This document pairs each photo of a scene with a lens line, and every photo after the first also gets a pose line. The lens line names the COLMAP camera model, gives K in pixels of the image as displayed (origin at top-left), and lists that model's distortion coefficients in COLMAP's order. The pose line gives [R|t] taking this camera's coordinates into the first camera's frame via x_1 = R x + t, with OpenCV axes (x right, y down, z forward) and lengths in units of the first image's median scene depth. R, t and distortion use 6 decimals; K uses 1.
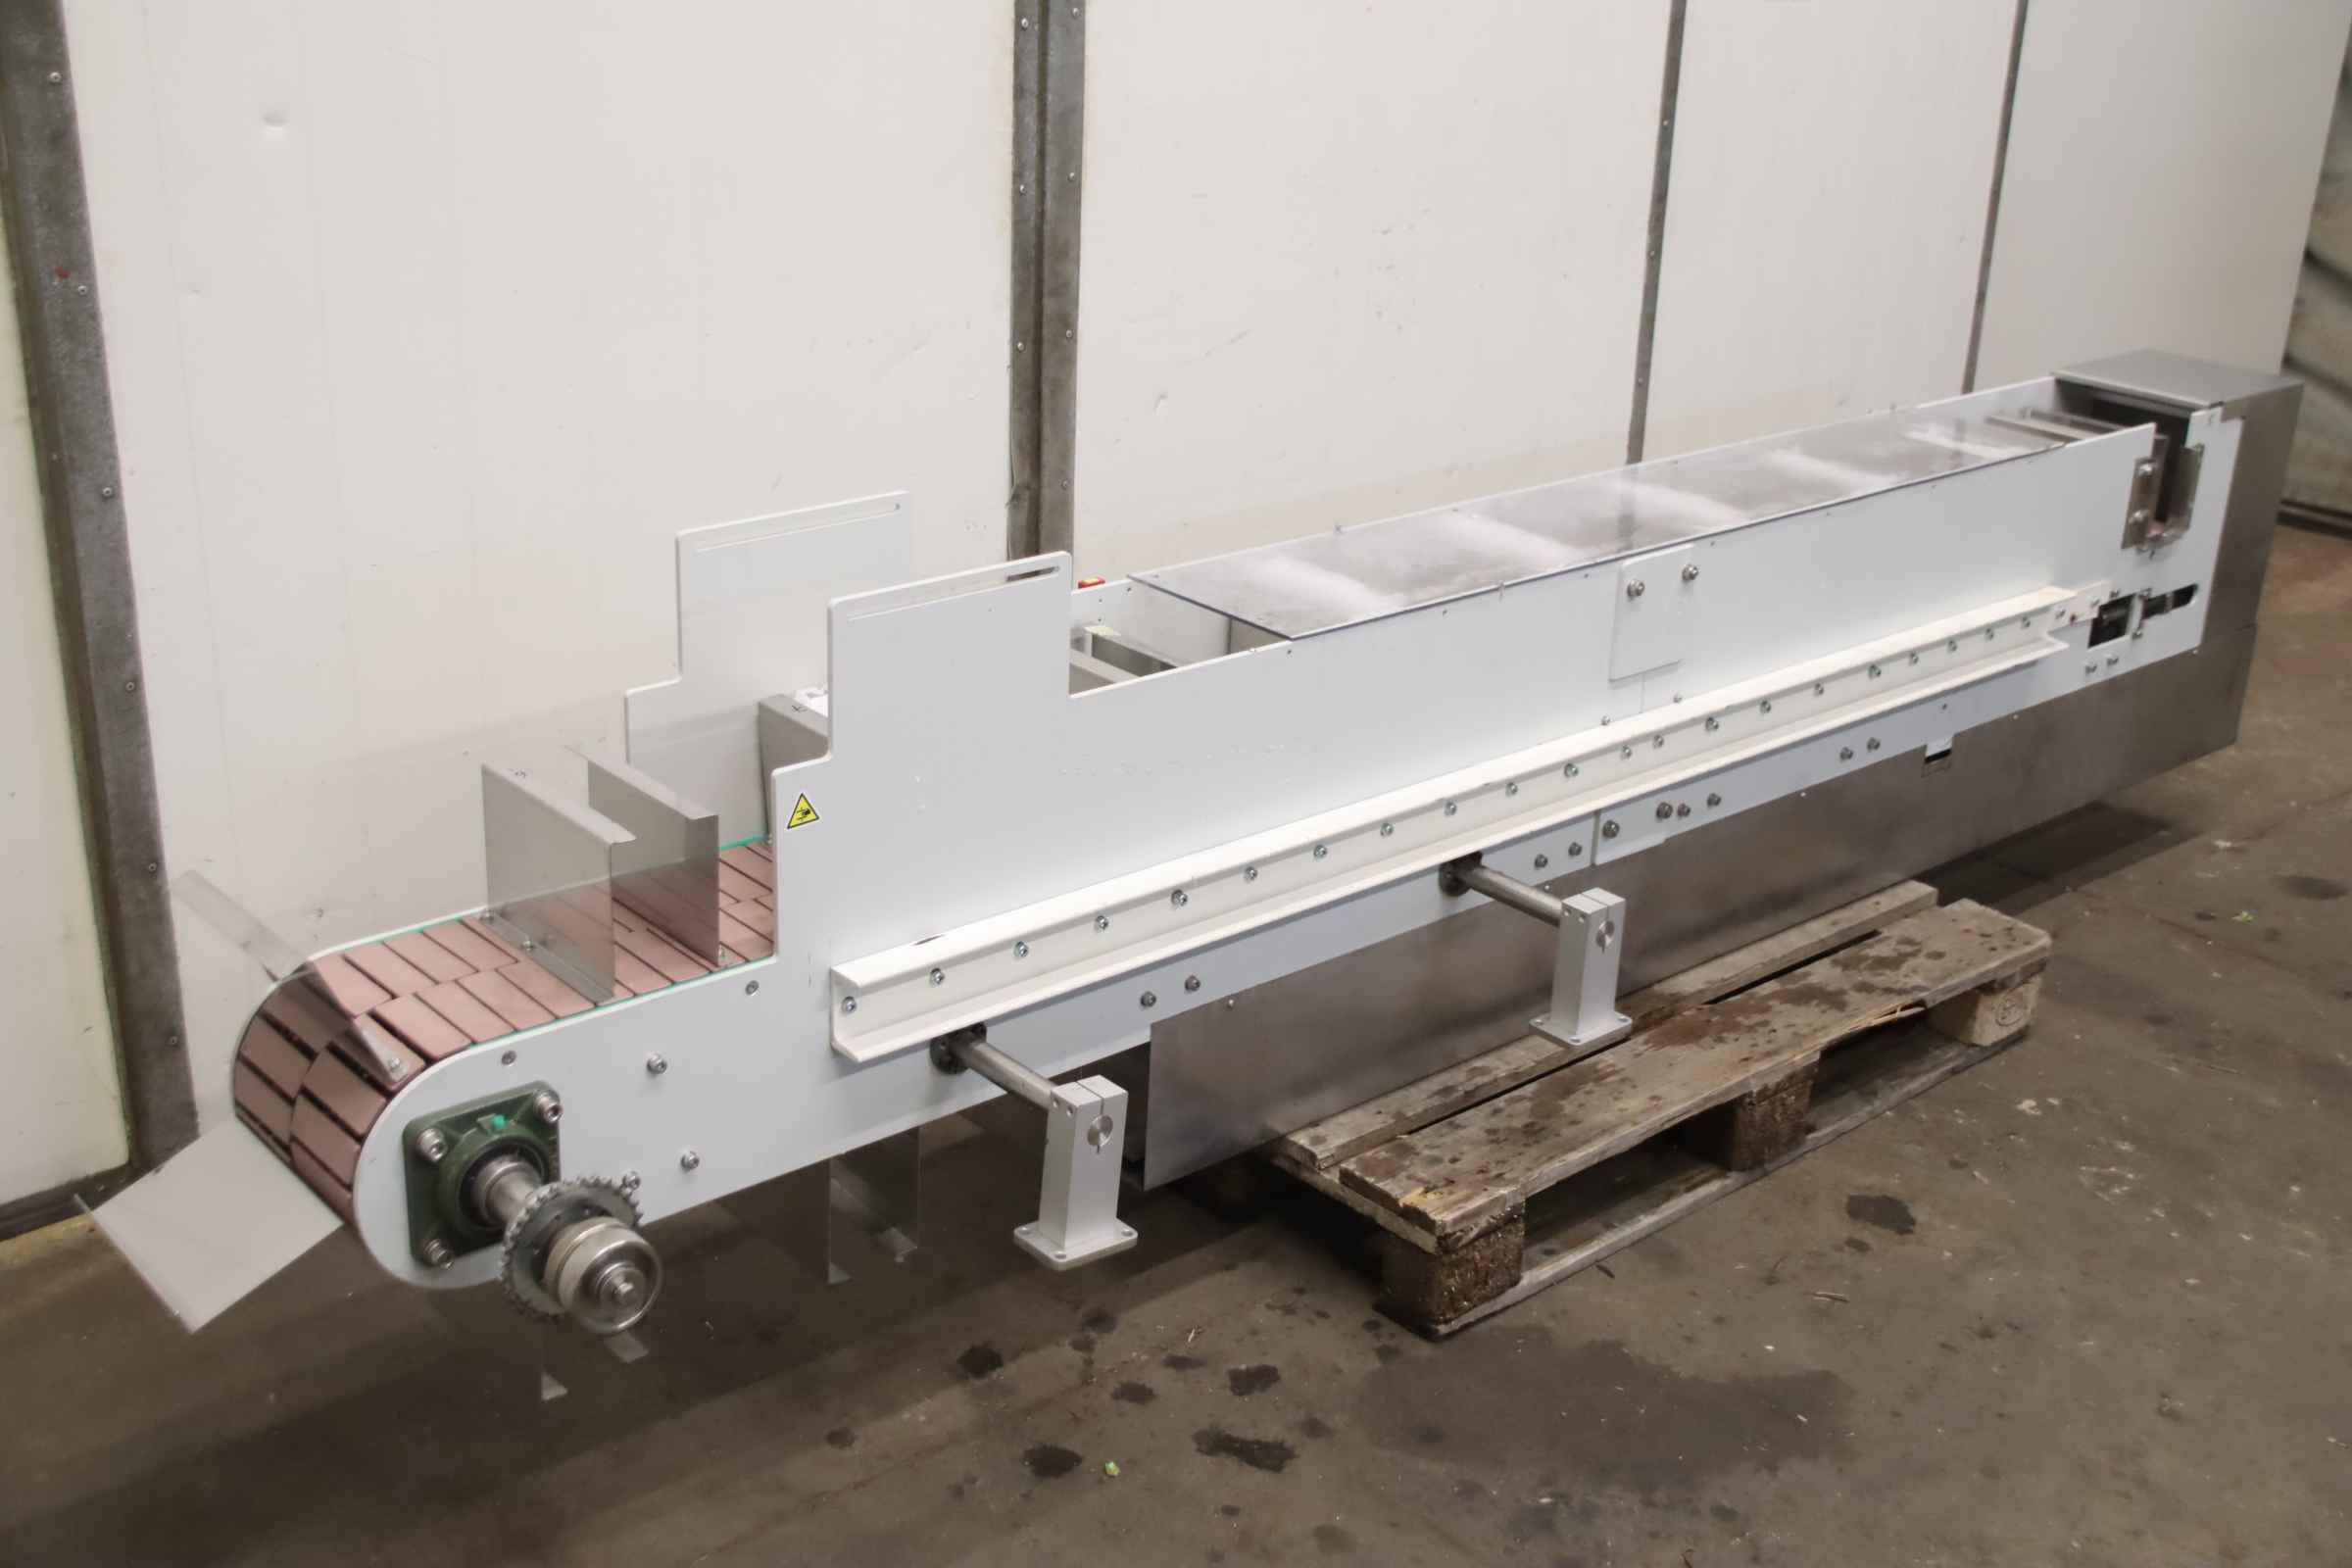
lens RADIAL K [[2672.5, 0, 1176.0], [0, 2672.5, 784.0], [0, 0, 1]] dist [-0.045048, 0.031718]
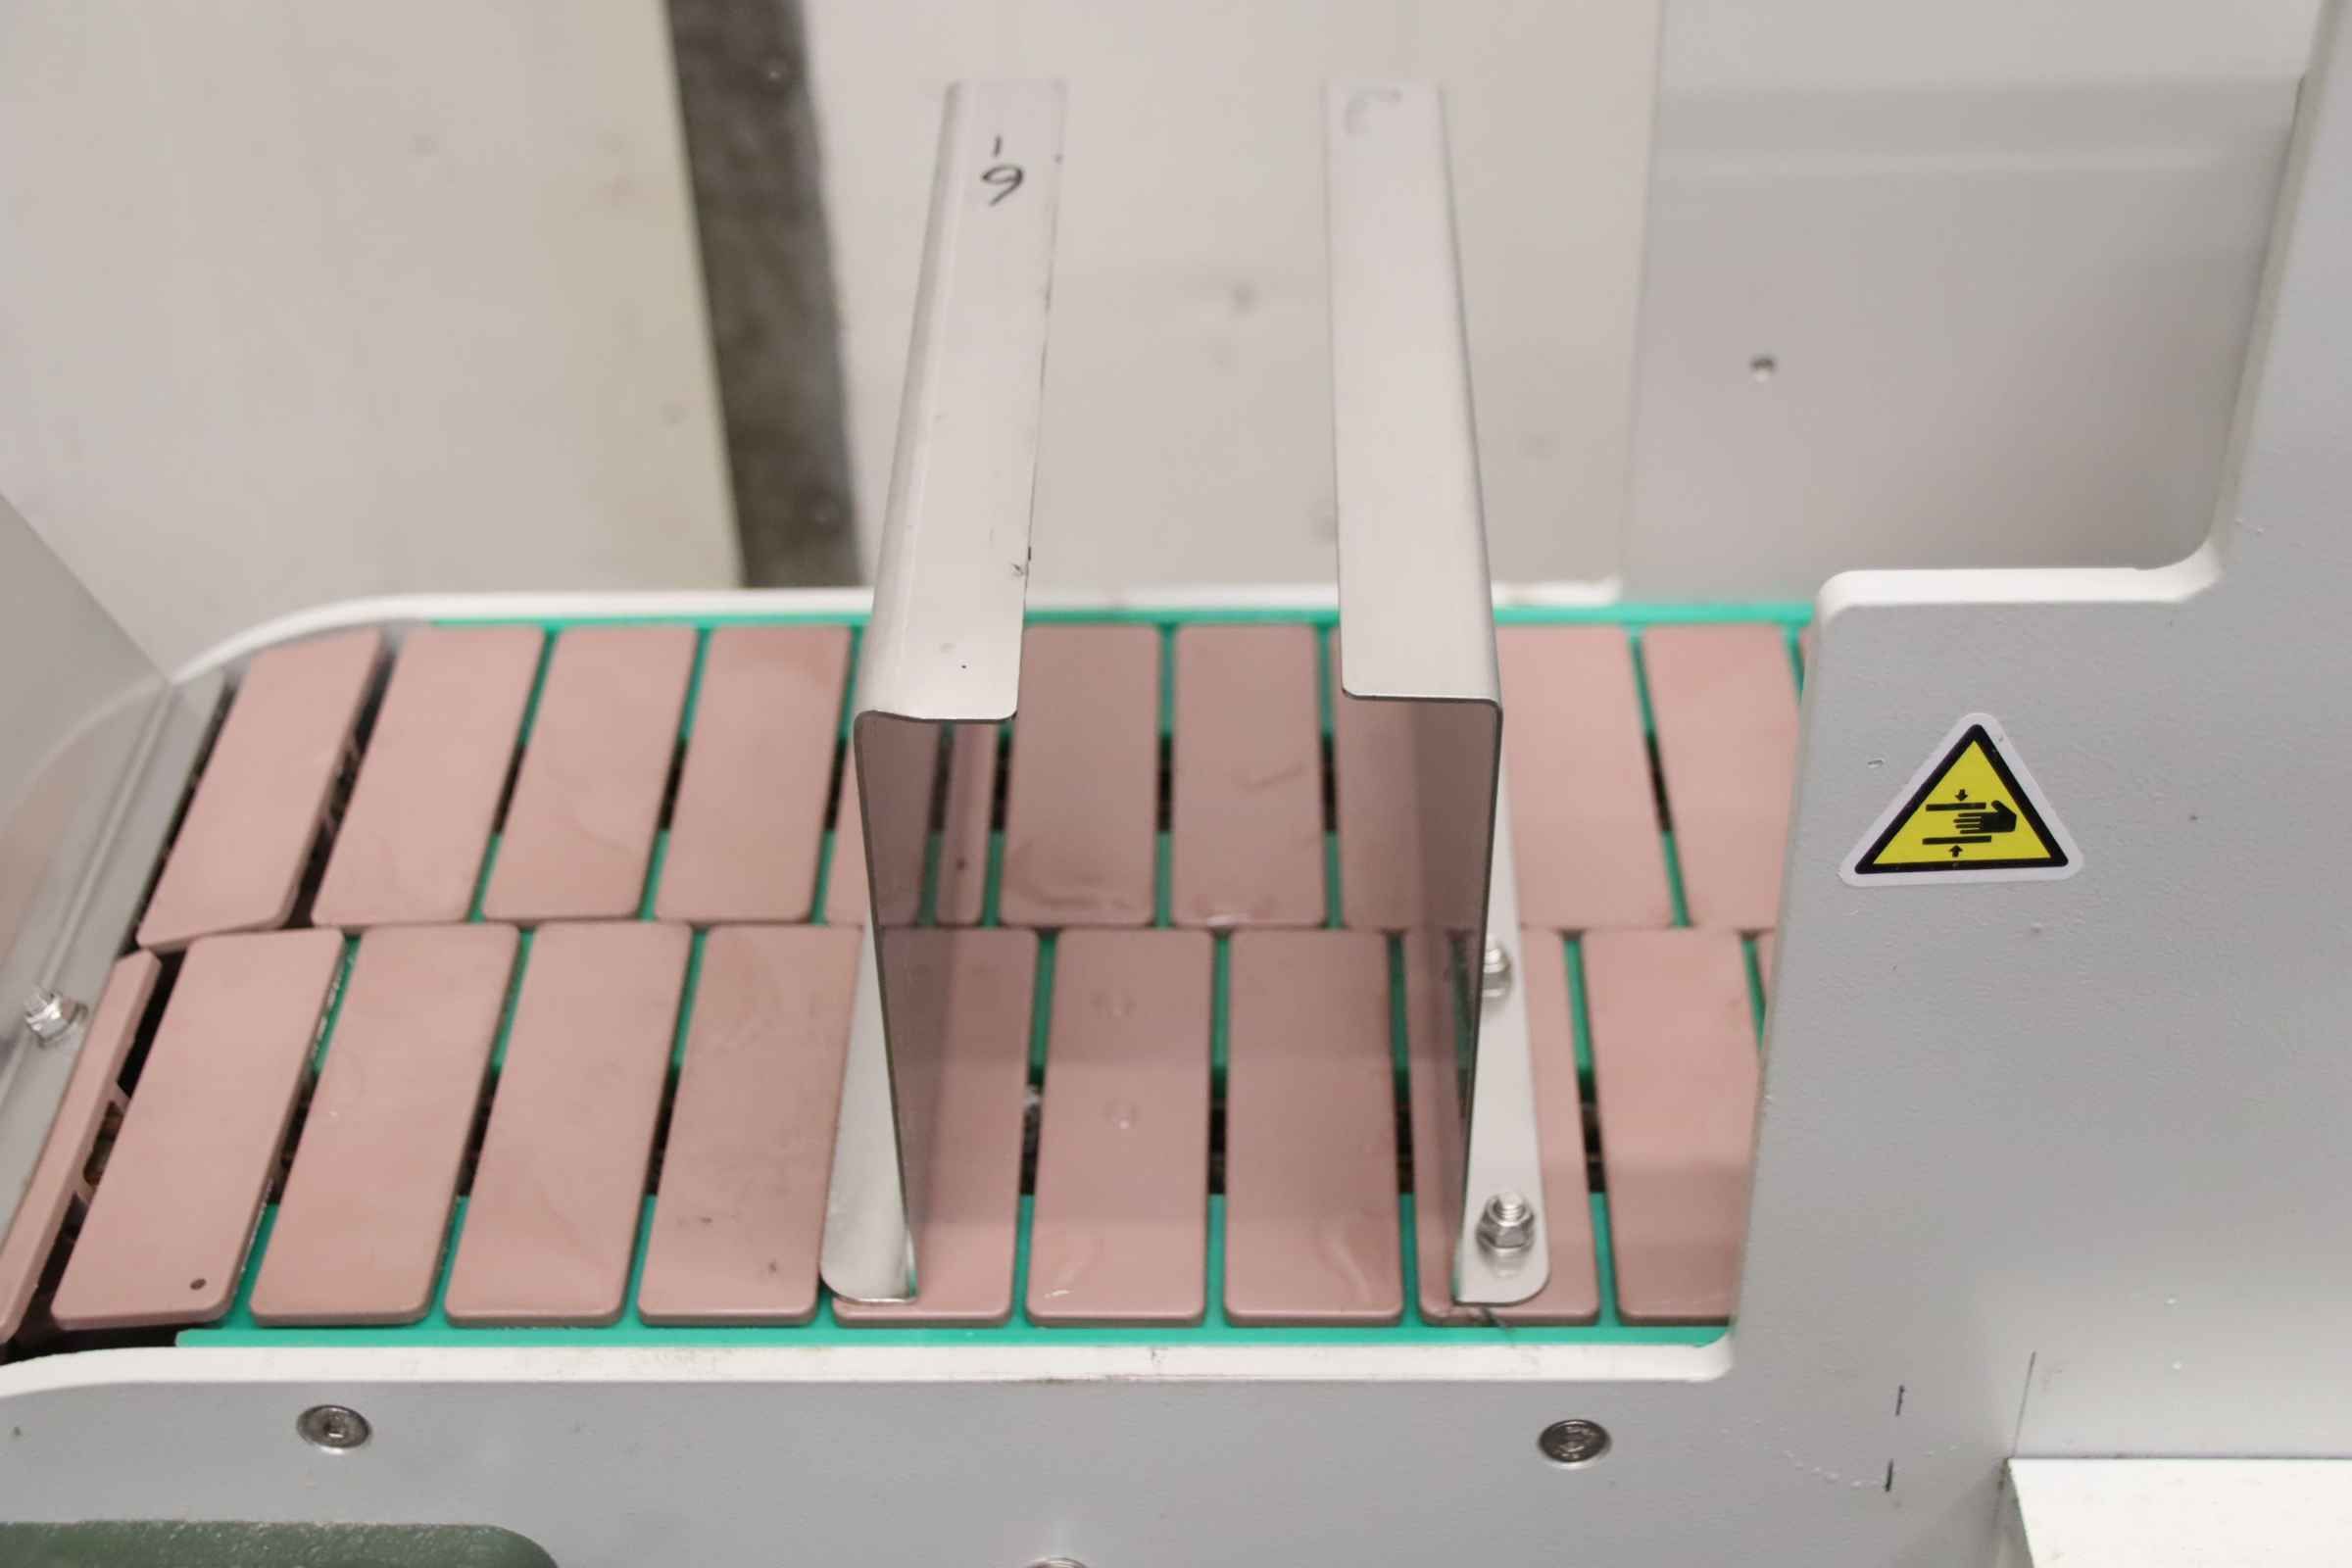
lens RADIAL K [[3416.1, 0, 1176.0], [0, 3416.1, 784.0], [0, 0, 1]] dist [0.002123, 0.003730]
pose [[0.736113, 0.376550, -0.562448, -0.035668], [-0.203351, 0.915612, 0.346848, -0.048879], [0.645590, -0.140945, 0.750565, 0.602581]]
